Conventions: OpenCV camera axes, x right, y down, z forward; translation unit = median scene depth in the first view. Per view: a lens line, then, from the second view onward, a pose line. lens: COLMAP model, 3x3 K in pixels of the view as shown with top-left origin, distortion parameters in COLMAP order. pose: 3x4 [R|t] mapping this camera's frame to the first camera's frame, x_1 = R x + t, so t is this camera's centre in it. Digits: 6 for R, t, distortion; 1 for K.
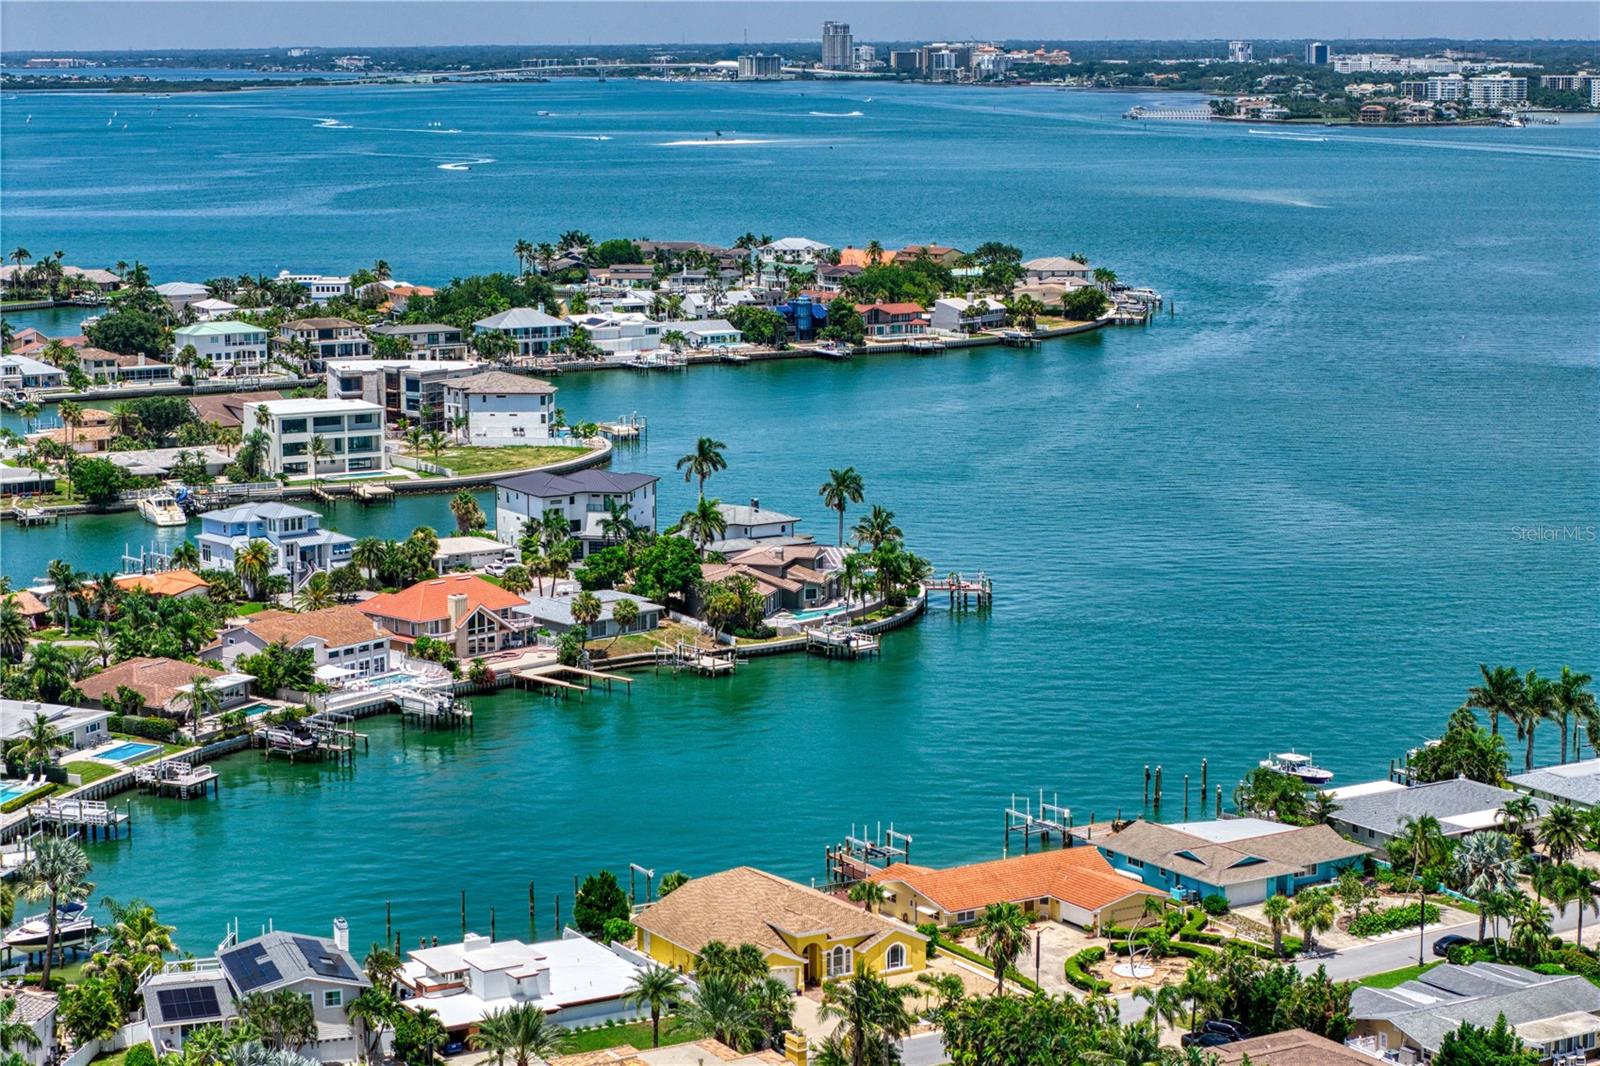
lens RADIAL K [[3177.8, 0, 800.0], [0, 3177.8, 533.0], [0, 0, 1]] dist [-0.256993, 1.288731]
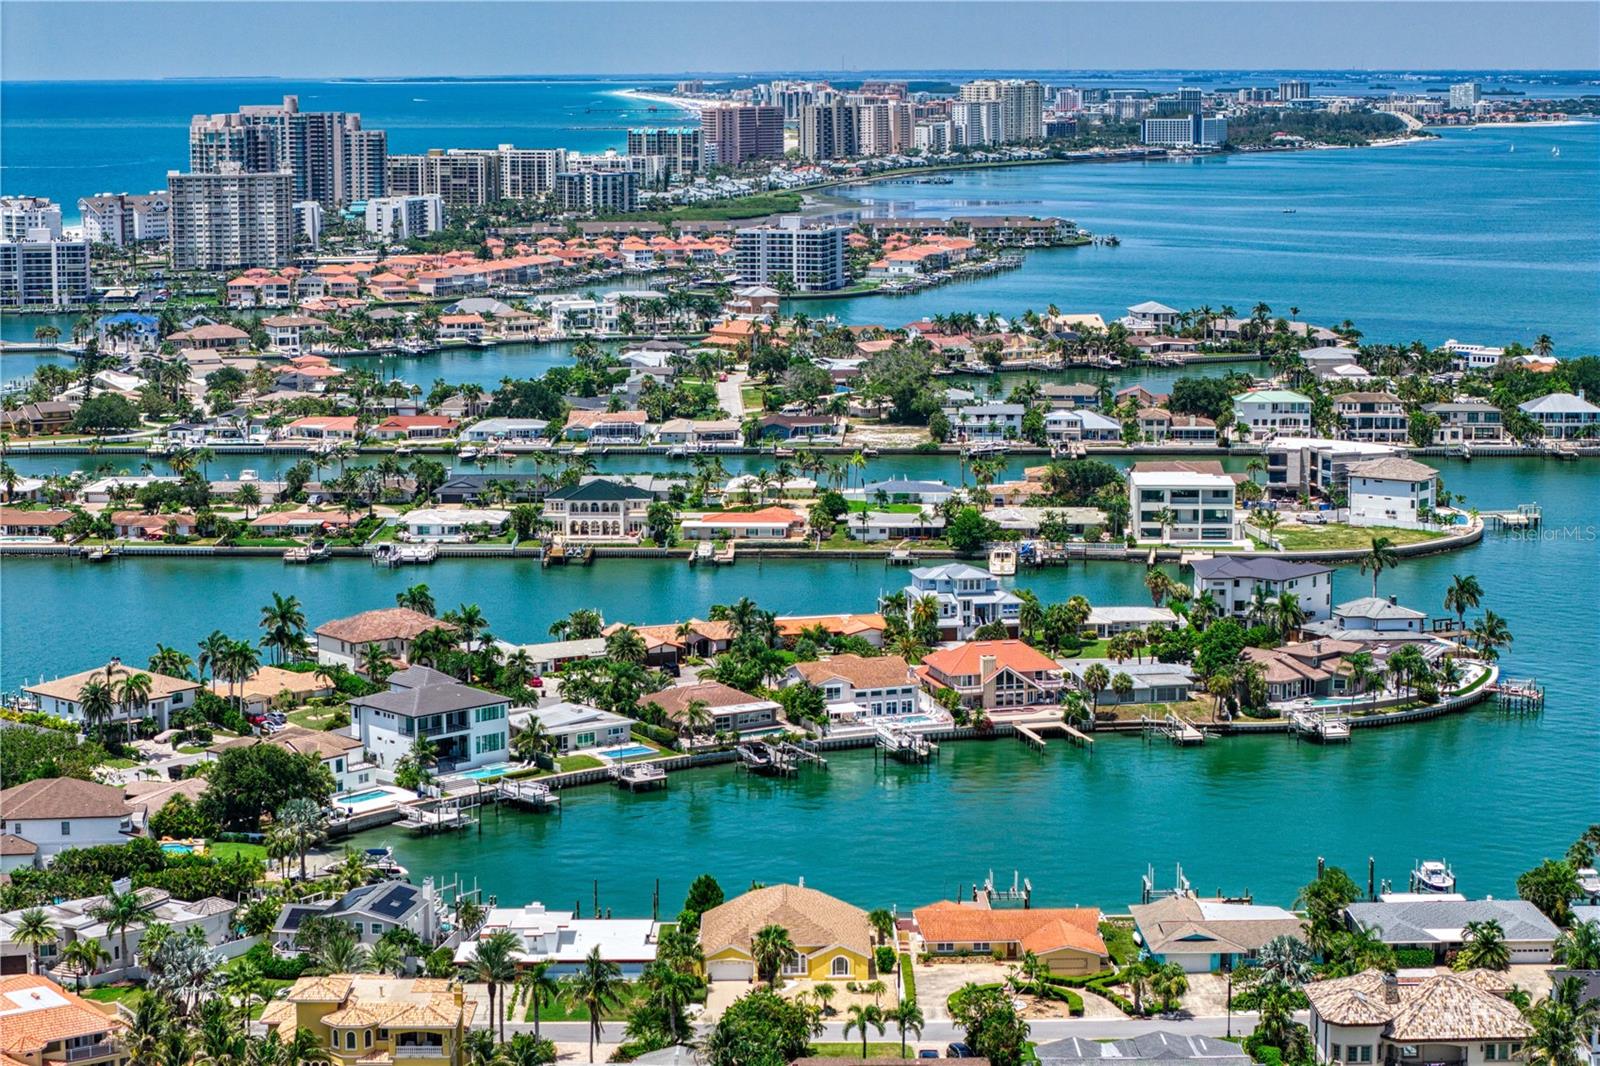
lens RADIAL K [[3177.8, 0, 800.0], [0, 3177.8, 533.0], [0, 0, 1]] dist [-0.256993, 1.288731]
pose [[0.864375, 0.076138, -0.497050, 0.360179], [-0.078389, 0.996788, 0.016370, -0.034898], [0.496700, 0.024813, 0.867567, -0.075187]]
